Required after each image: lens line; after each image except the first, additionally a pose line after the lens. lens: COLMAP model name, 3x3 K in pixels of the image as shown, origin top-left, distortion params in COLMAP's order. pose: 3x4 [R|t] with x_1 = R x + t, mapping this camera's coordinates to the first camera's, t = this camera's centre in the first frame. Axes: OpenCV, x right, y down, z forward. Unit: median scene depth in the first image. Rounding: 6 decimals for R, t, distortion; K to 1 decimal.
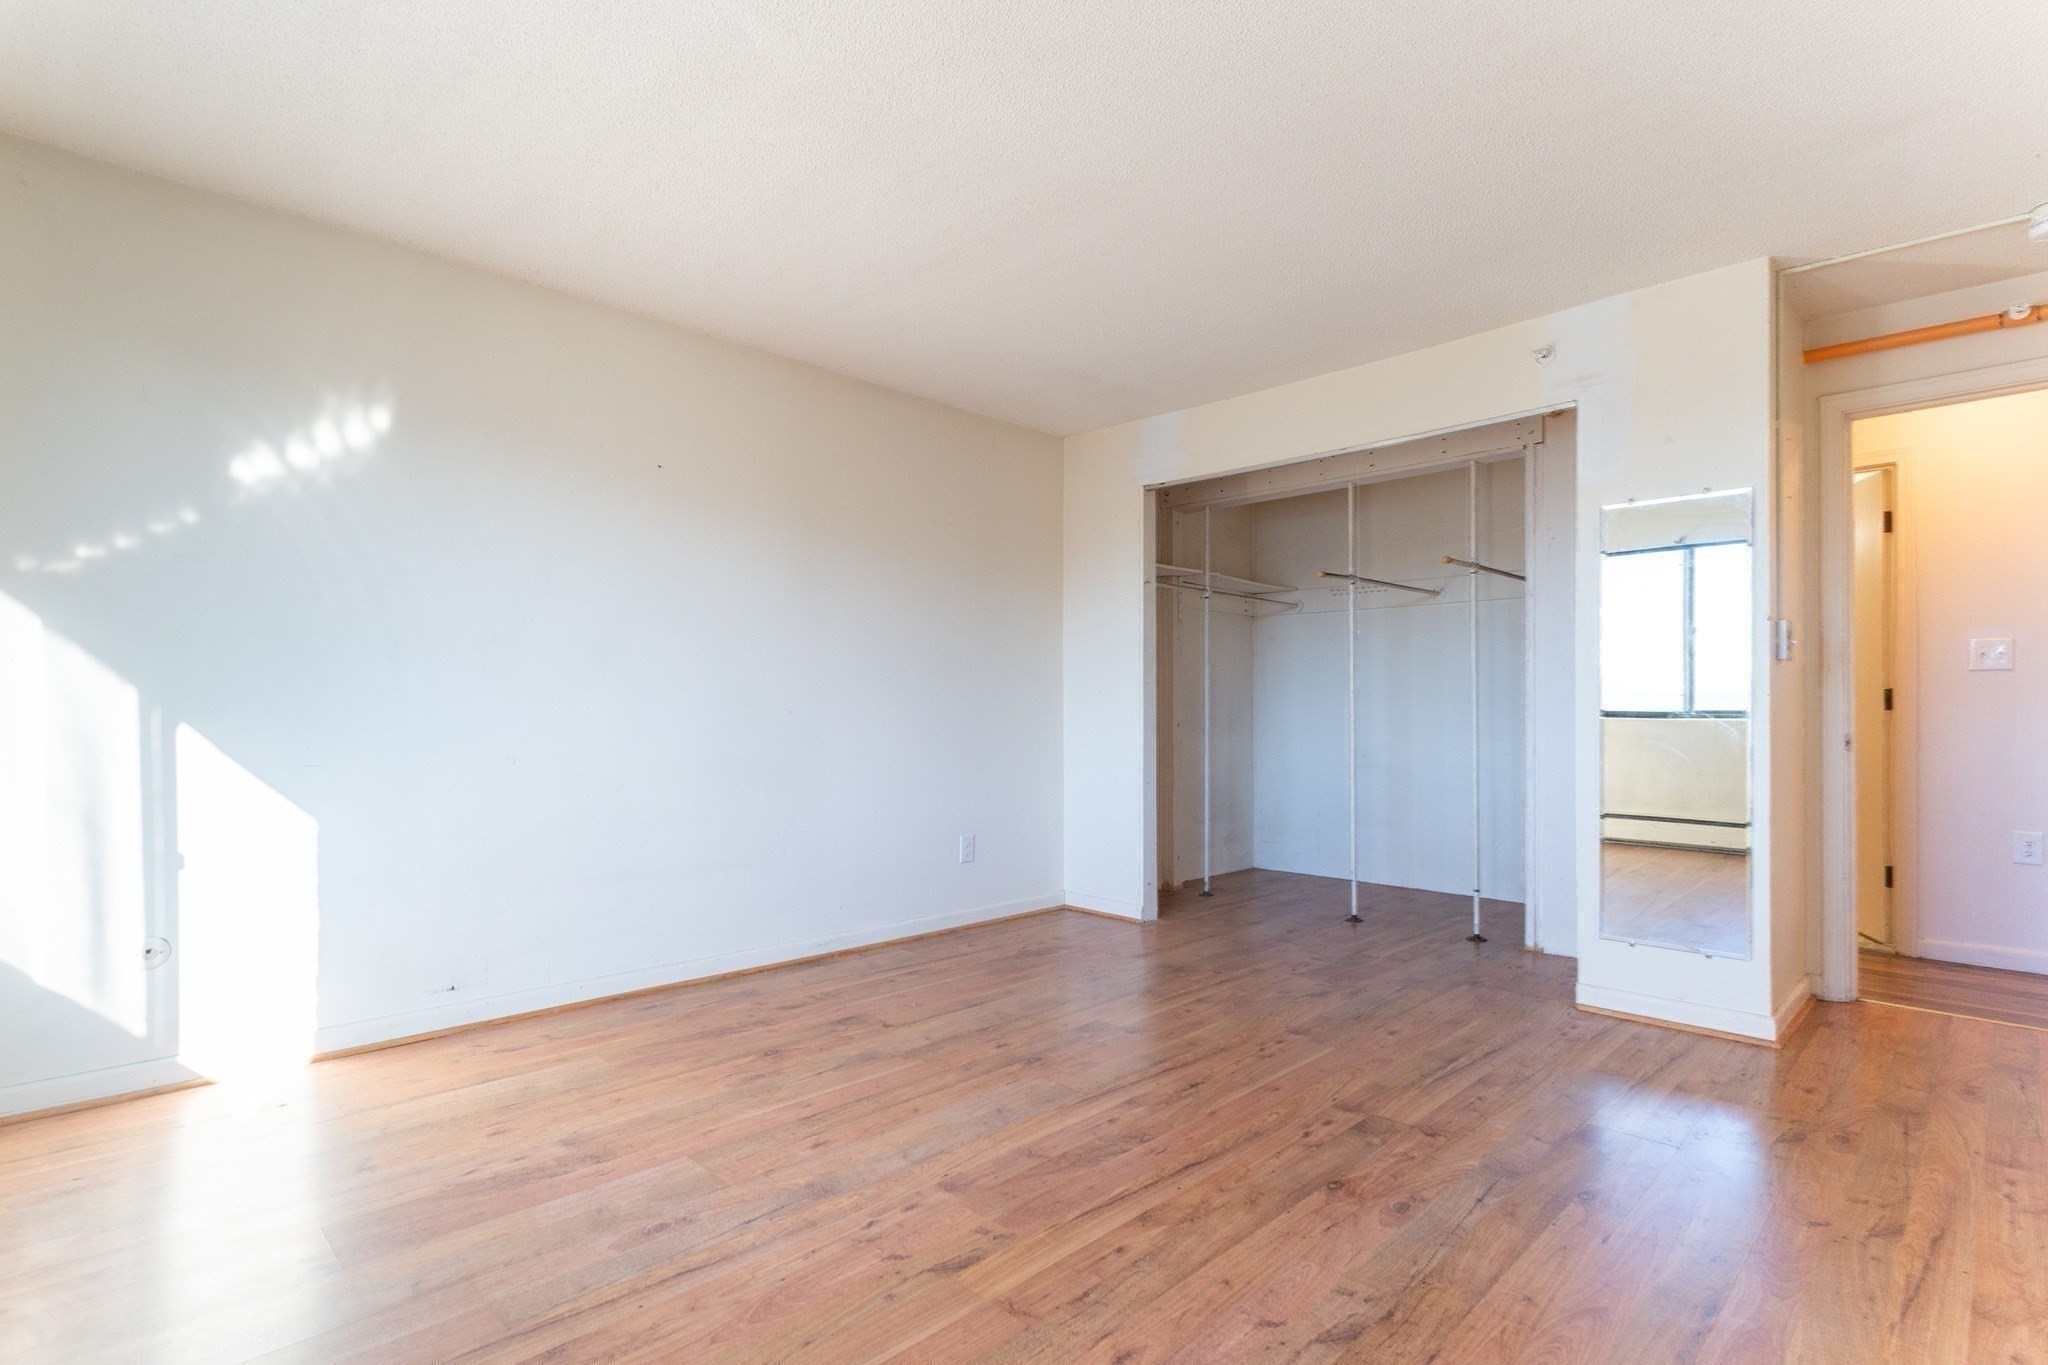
lens RADIAL K [[979.3, 0, 1028.7], [0, 979.3, 686.6], [0, 0, 1]] dist [0.003020, 0.001058]
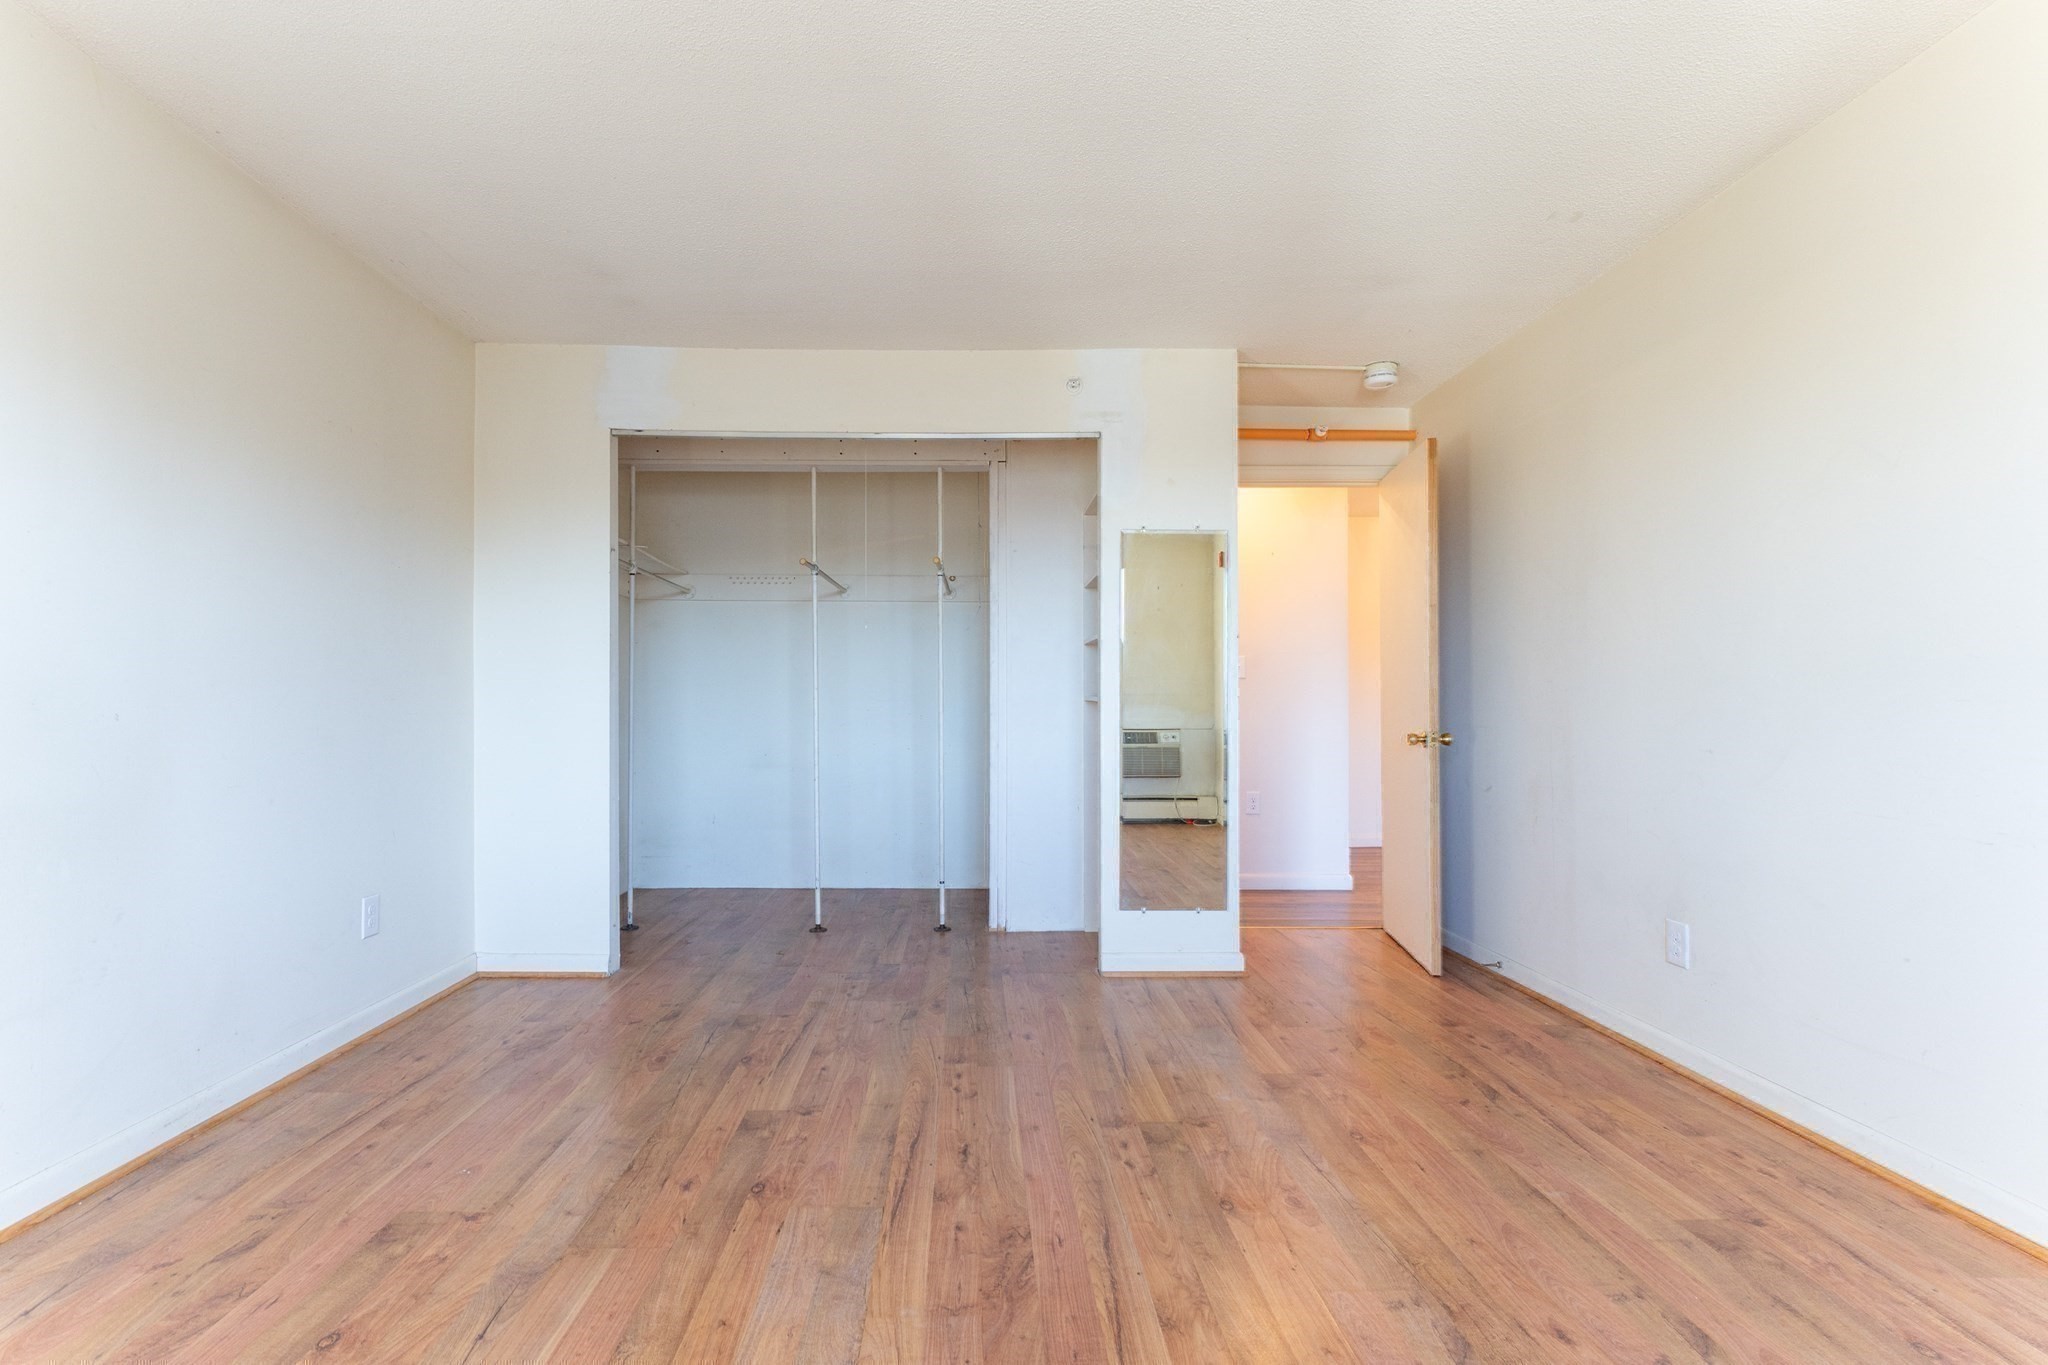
lens RADIAL K [[1000.7, 0, 978.5], [0, 1000.7, 685.4], [0, 0, 1]] dist [0.003899, 0.001582]
pose [[0.703715, 0.012073, 0.710380, -0.392581], [-0.016928, 0.999857, -0.000223, -0.000940], [-0.710281, -0.011868, 0.703818, 0.331791]]
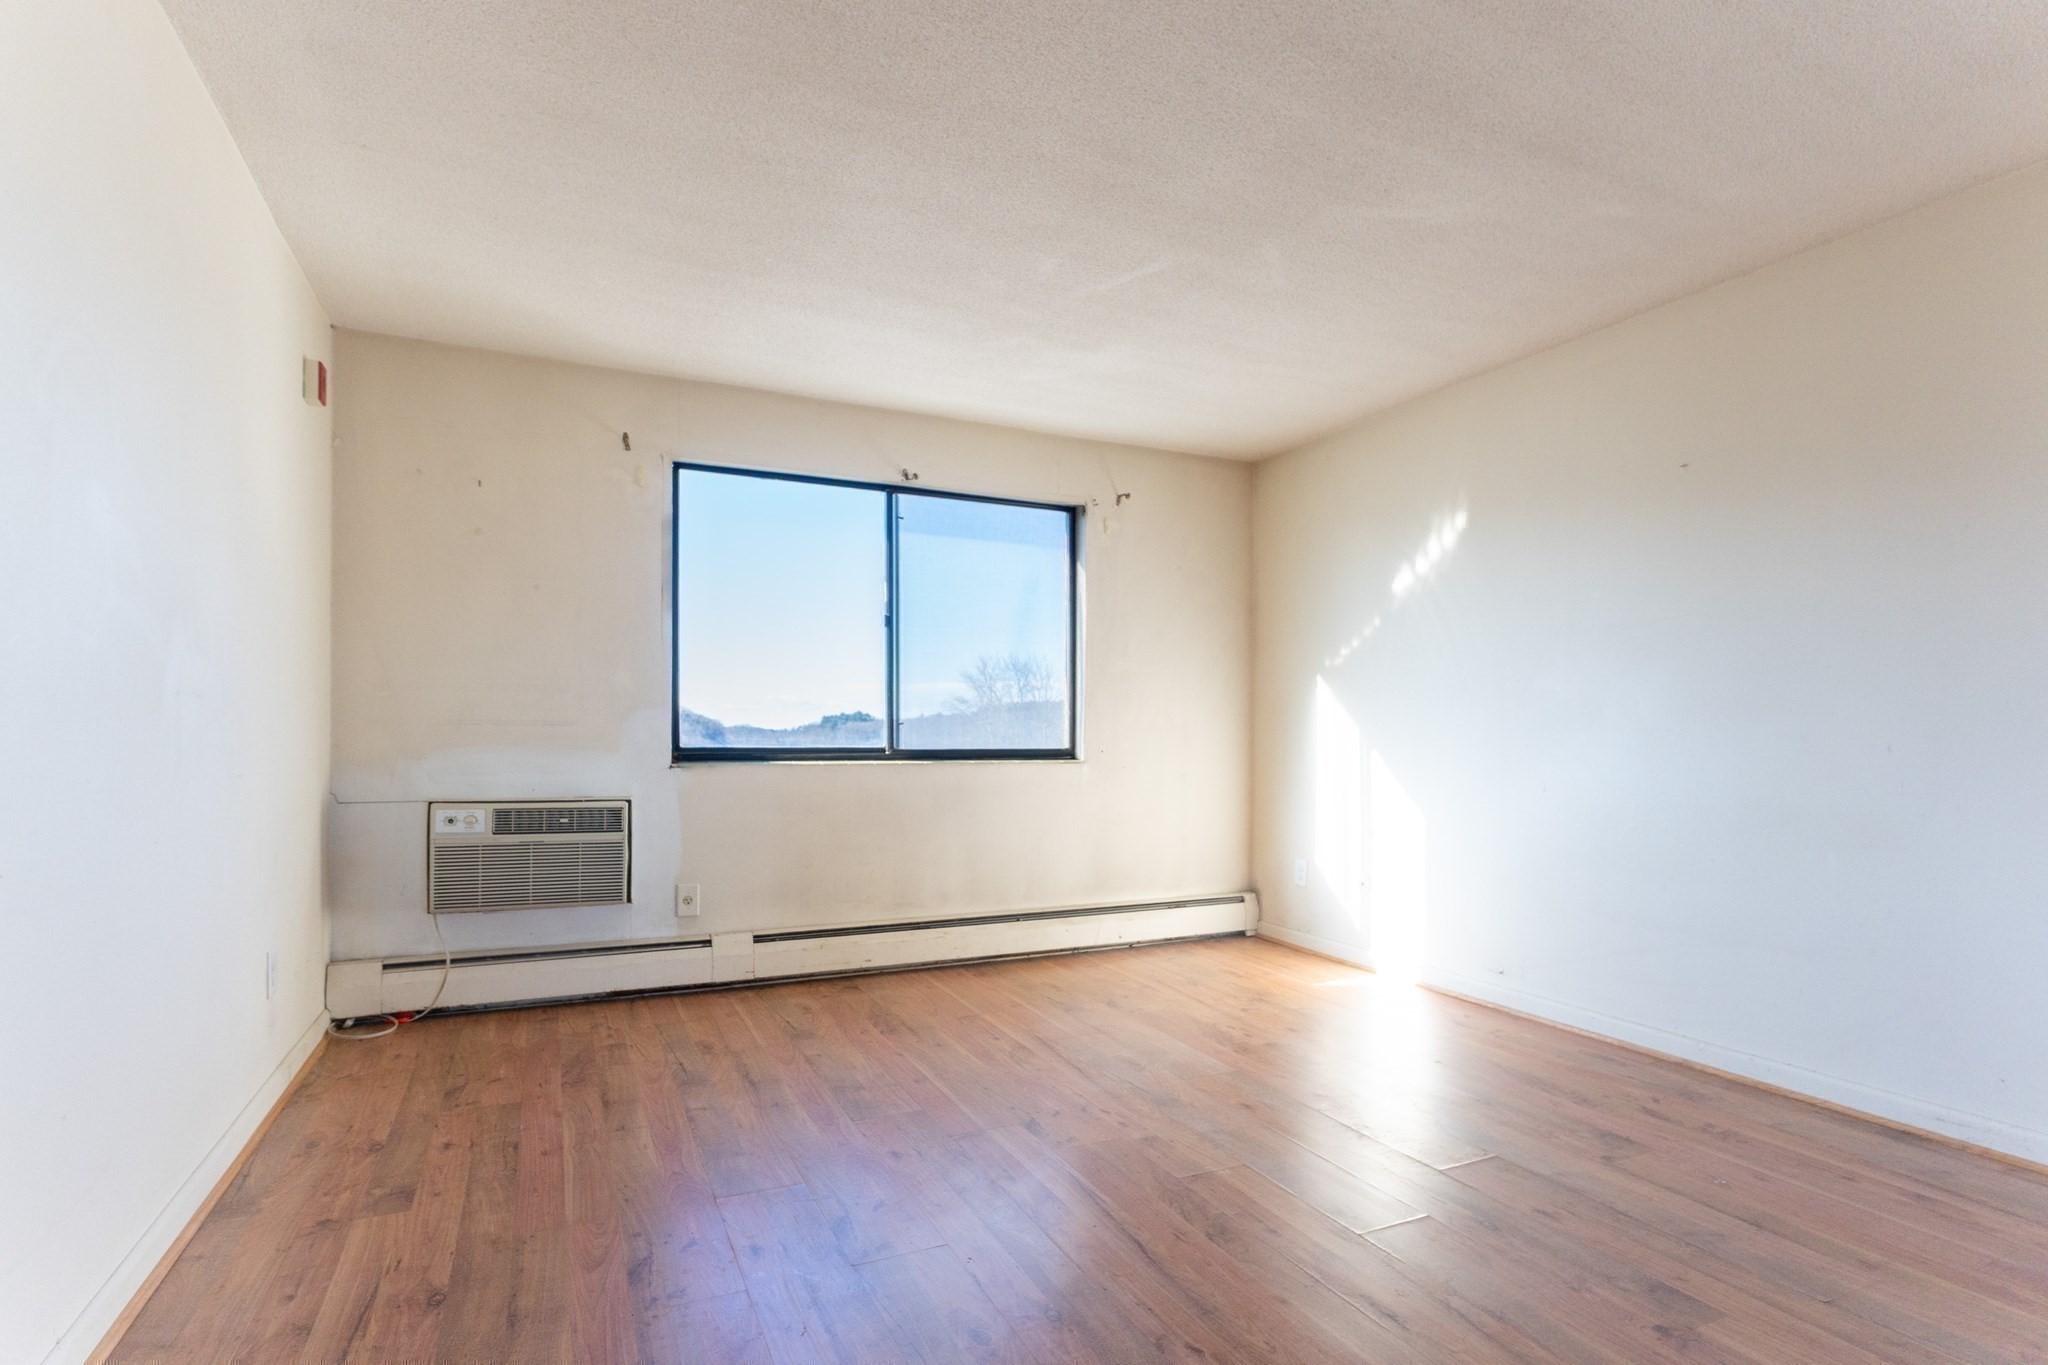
lens RADIAL K [[1006.6, 0, 1034.7], [0, 1006.6, 740.8], [0, 0, 1]] dist [0.002062, -0.000273]
pose [[-0.330415, 0.001410, -0.943835, 0.769757], [0.017384, 0.999838, -0.004592, 0.018097], [0.943676, -0.017925, -0.330386, 0.876593]]
